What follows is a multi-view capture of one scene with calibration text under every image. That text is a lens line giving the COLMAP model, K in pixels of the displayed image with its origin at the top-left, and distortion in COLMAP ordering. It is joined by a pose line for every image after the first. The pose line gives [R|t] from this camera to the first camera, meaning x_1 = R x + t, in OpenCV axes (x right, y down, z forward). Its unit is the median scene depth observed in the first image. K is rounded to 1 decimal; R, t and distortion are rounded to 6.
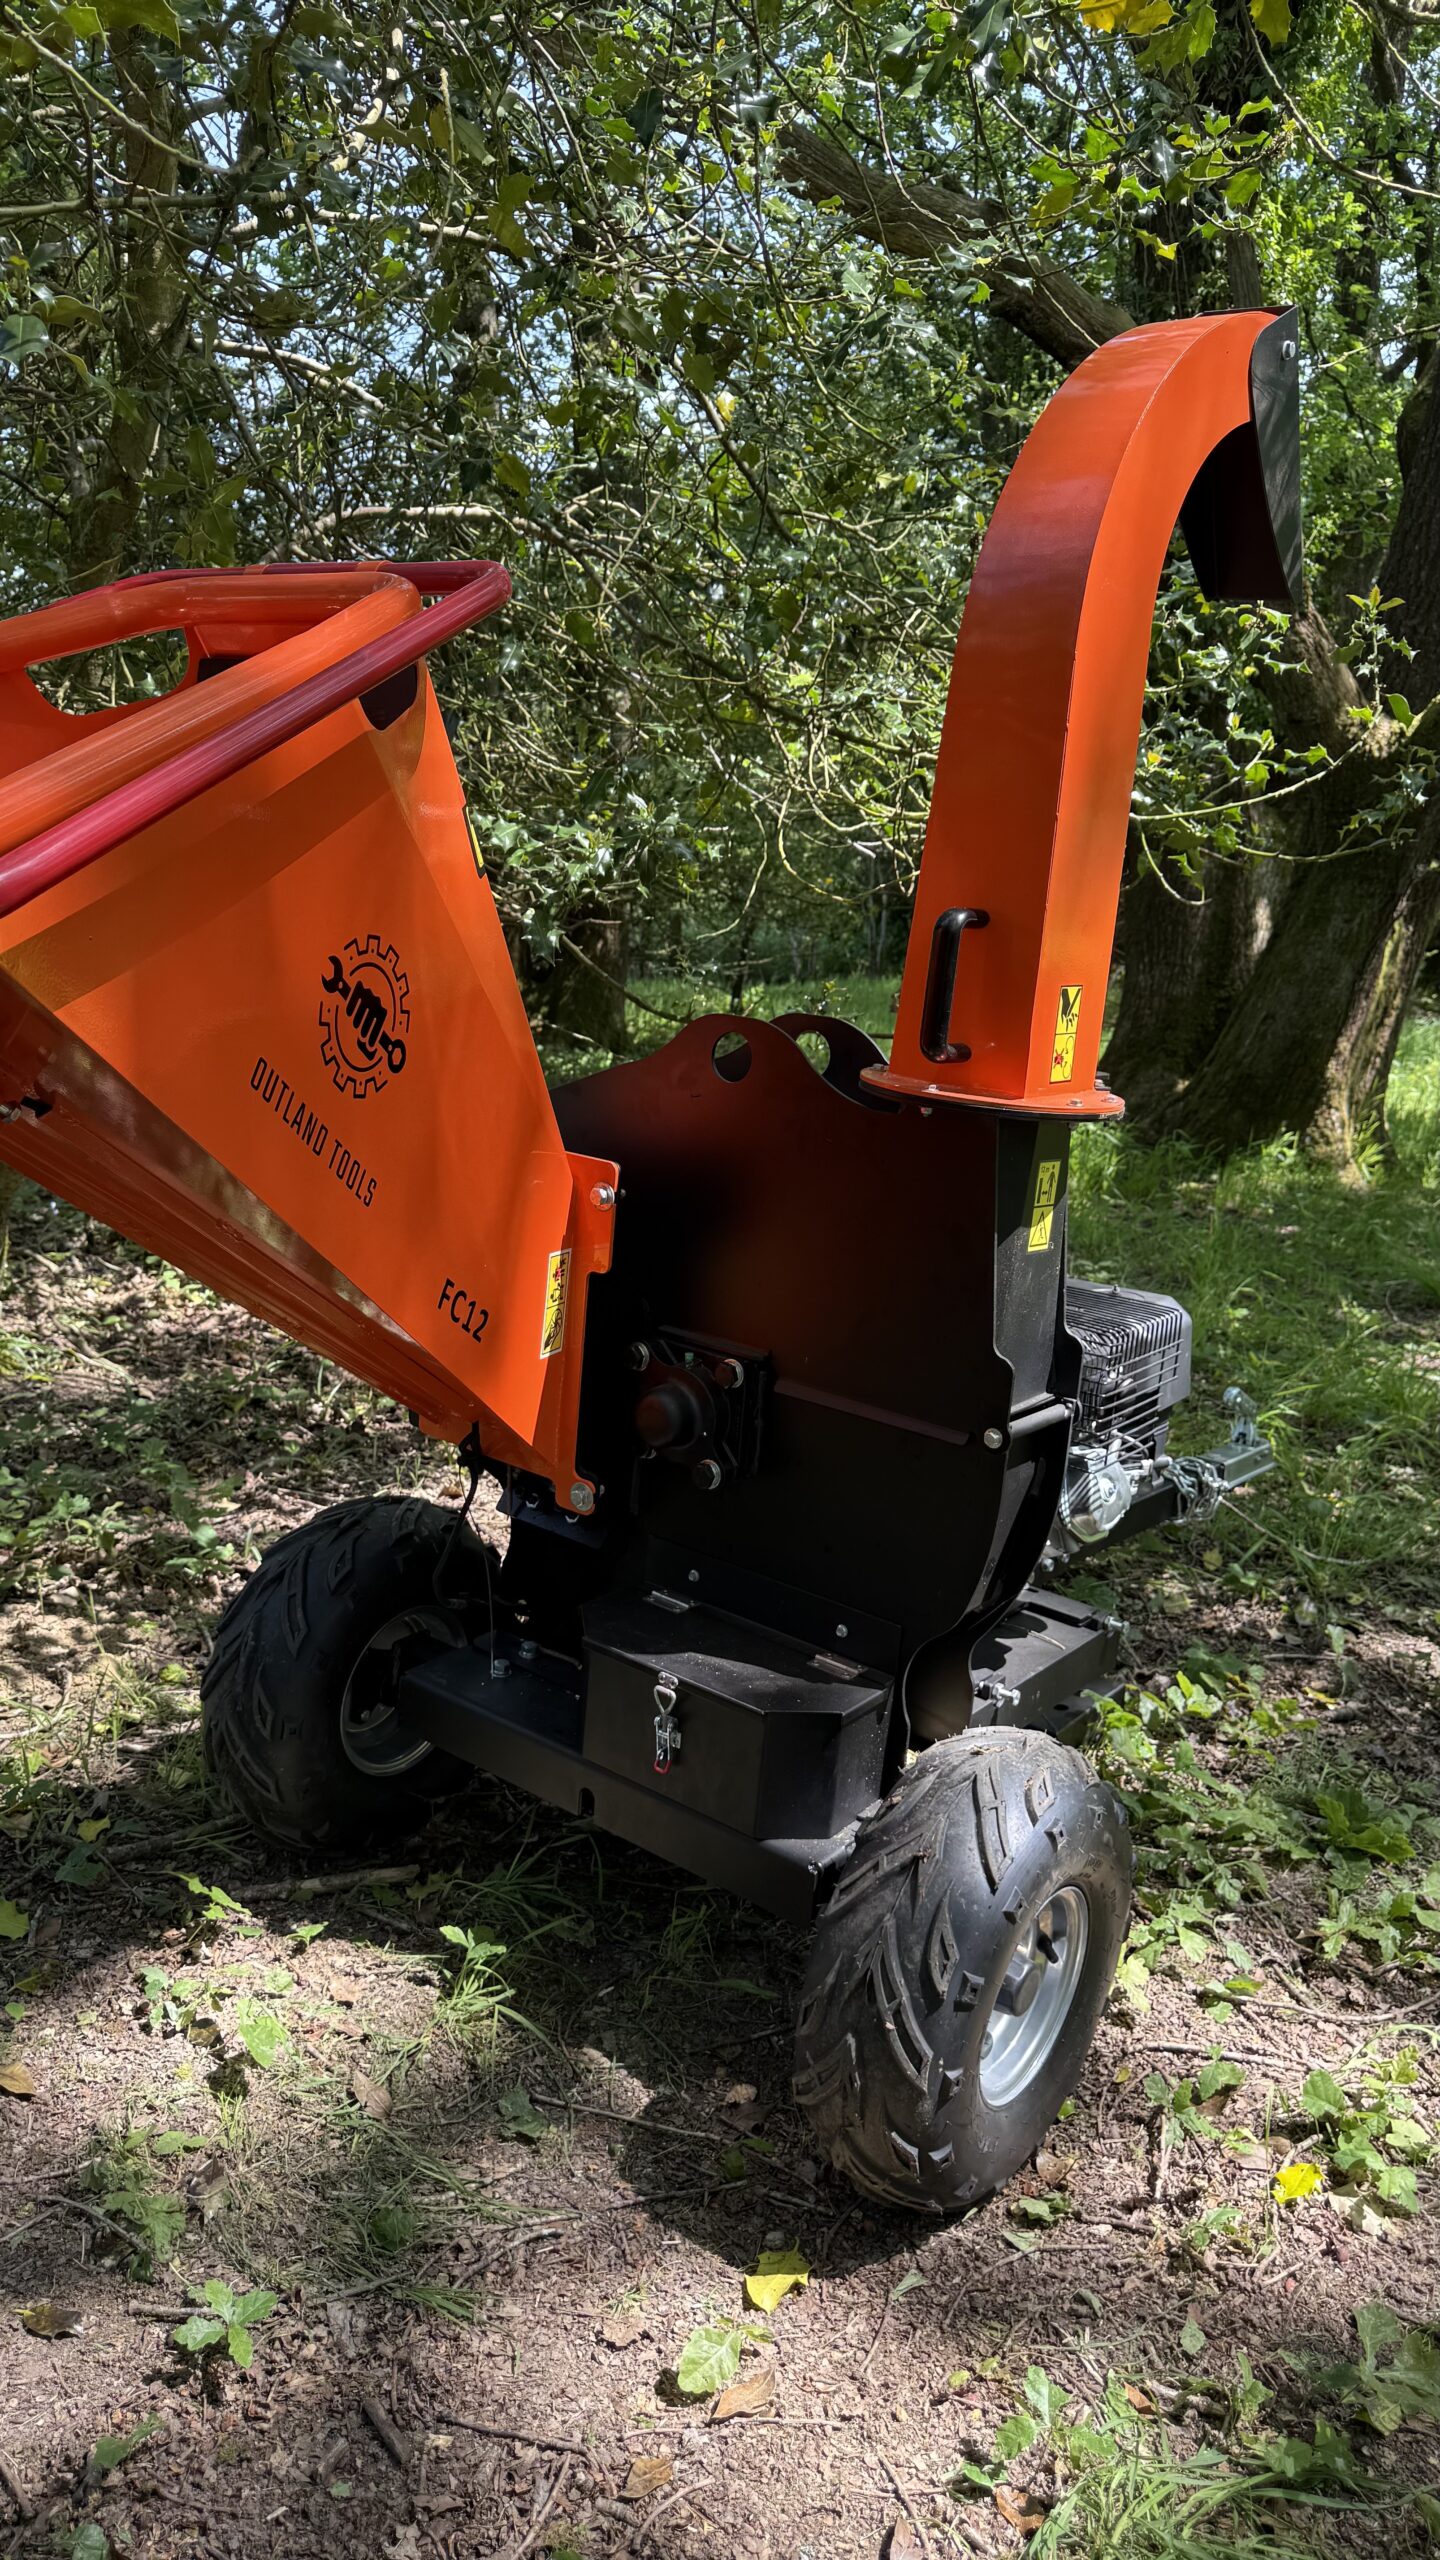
lens RADIAL K [[1781.8, 0, 720.0], [0, 1781.8, 1280.0], [0, 0, 1]] dist [0.160326, -0.210994]
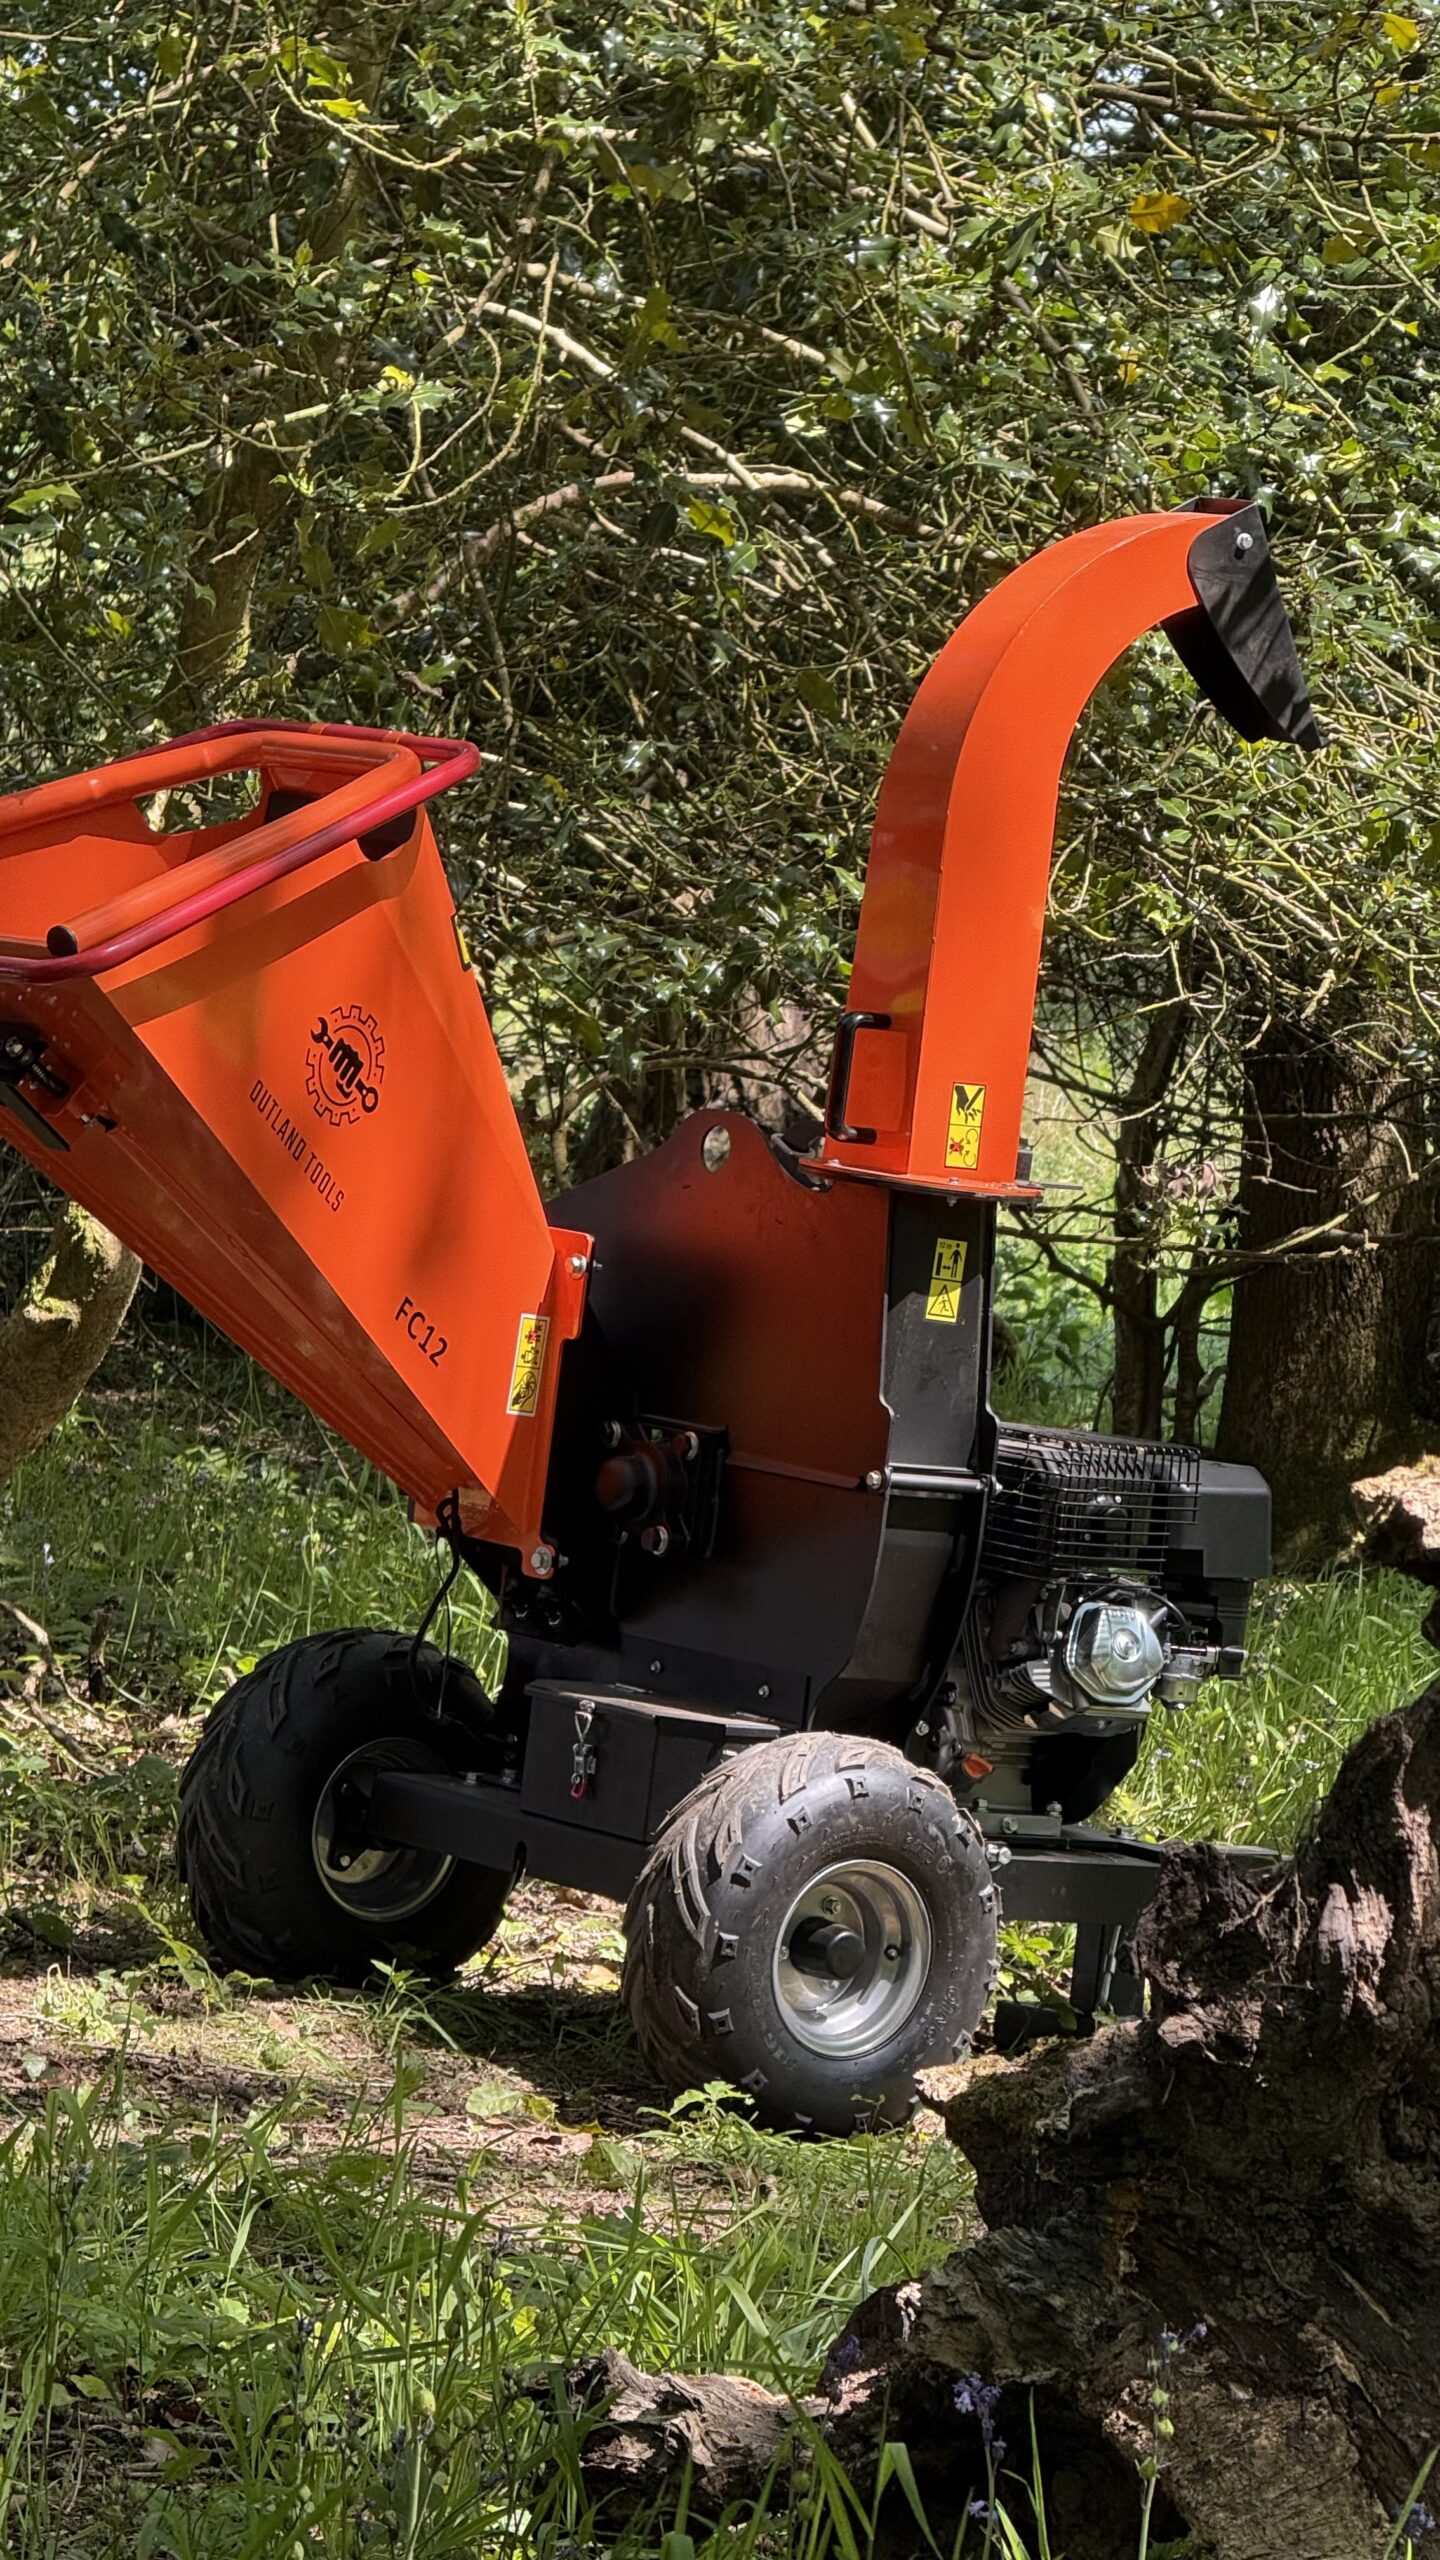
lens RADIAL K [[8833.4, 0, 720.0], [0, 8833.4, 1280.0], [0, 0, 1]] dist [0.798388, 0.739933]
pose [[0.964158, 0.044051, -0.261646, 1.550029], [-0.097602, 0.975863, -0.195361, 1.091295], [0.246724, 0.213896, 0.945186, -4.401536]]
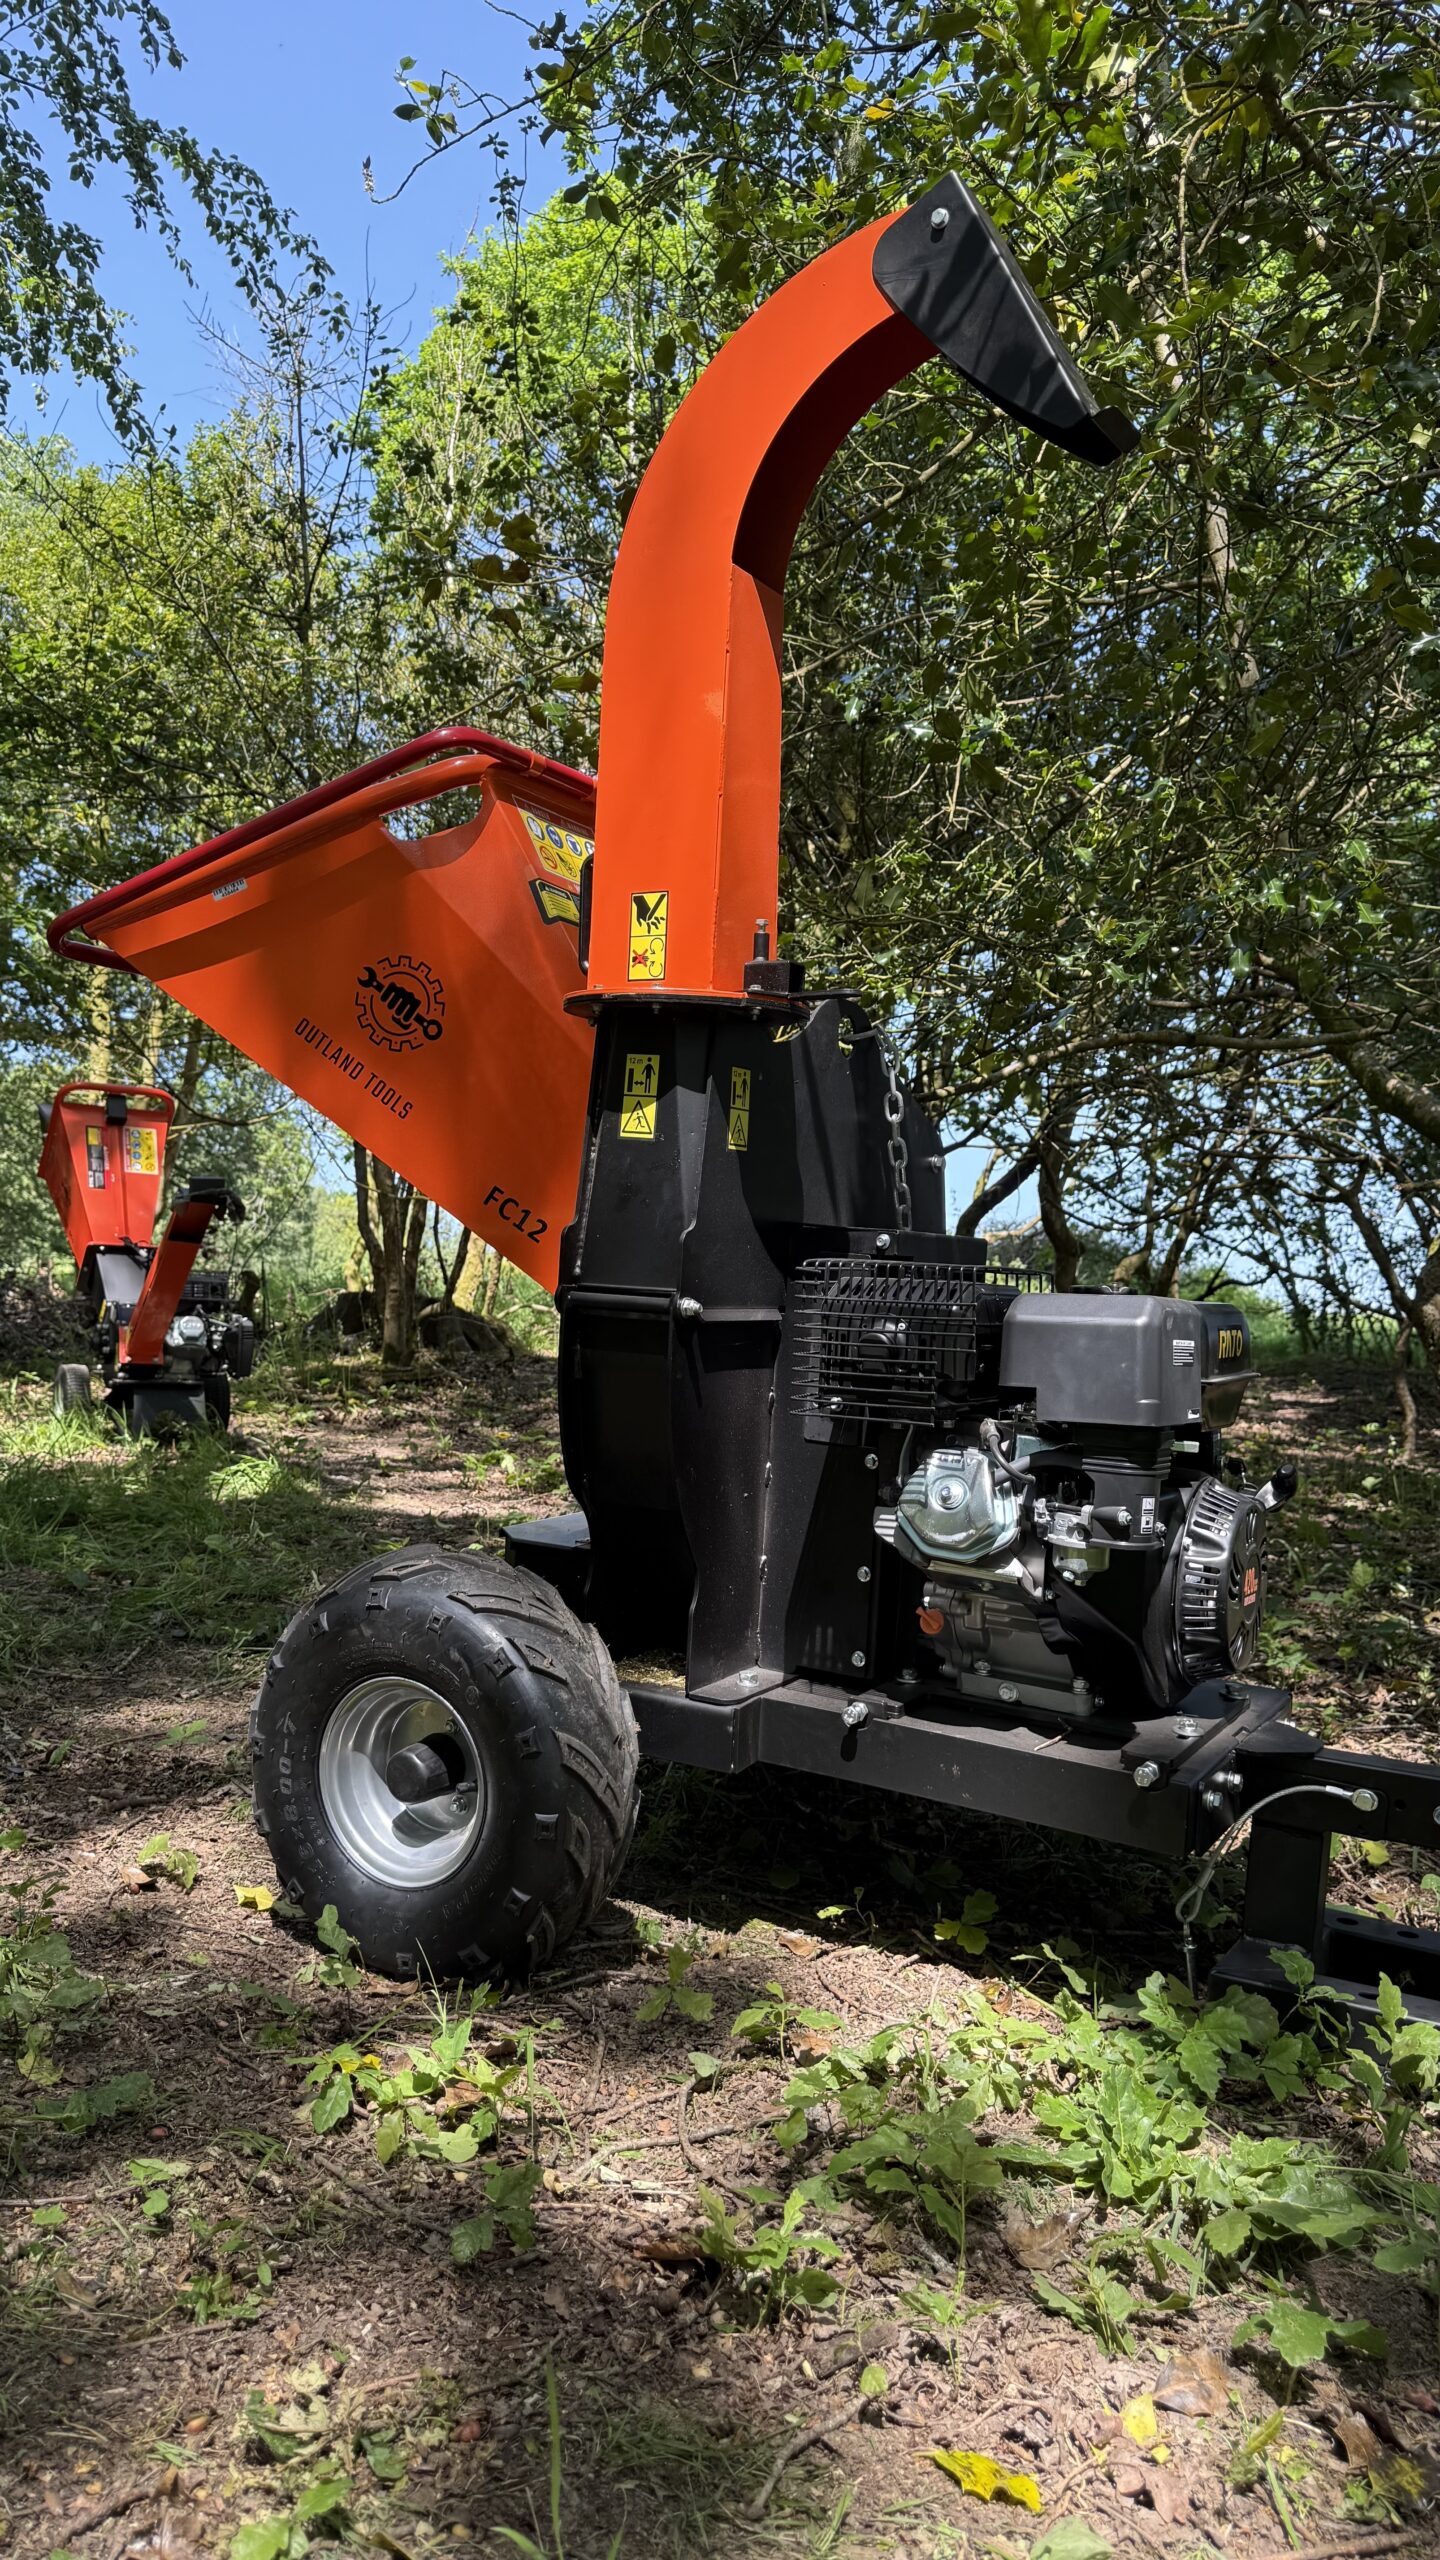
lens RADIAL K [[1781.8, 0, 720.0], [0, 1781.8, 1280.0], [0, 0, 1]] dist [0.160326, -0.210994]
pose [[0.150380, -0.057391, -0.986961, 1.315399], [-0.258268, 0.961366, -0.095254, 0.164660], [0.954297, 0.269225, 0.129748, 0.988638]]
